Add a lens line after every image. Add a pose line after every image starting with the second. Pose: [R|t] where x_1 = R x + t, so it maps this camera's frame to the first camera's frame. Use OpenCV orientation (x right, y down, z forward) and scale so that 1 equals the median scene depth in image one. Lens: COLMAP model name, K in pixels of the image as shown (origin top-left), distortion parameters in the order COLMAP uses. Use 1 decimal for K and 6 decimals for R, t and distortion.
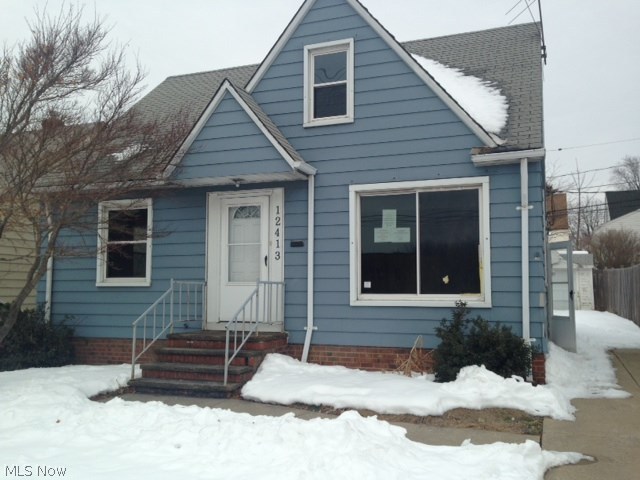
lens RADIAL K [[598.2, 0, 320.0], [0, 598.2, 240.0], [0, 0, 1]] dist [0.062142, 0.002504]
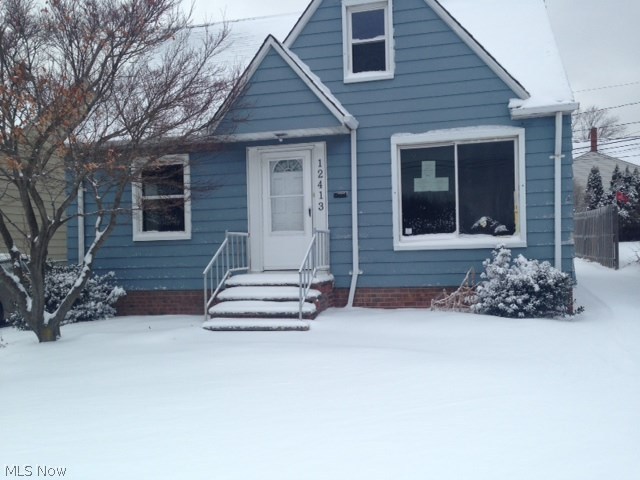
lens RADIAL K [[598.2, 0, 320.0], [0, 598.2, 240.0], [0, 0, 1]] dist [0.062142, 0.002504]
pose [[0.992229, -0.032516, 0.120105, -0.207457], [0.022801, 0.996421, 0.081392, -0.001097], [-0.122322, -0.078021, 0.989419, -0.055802]]
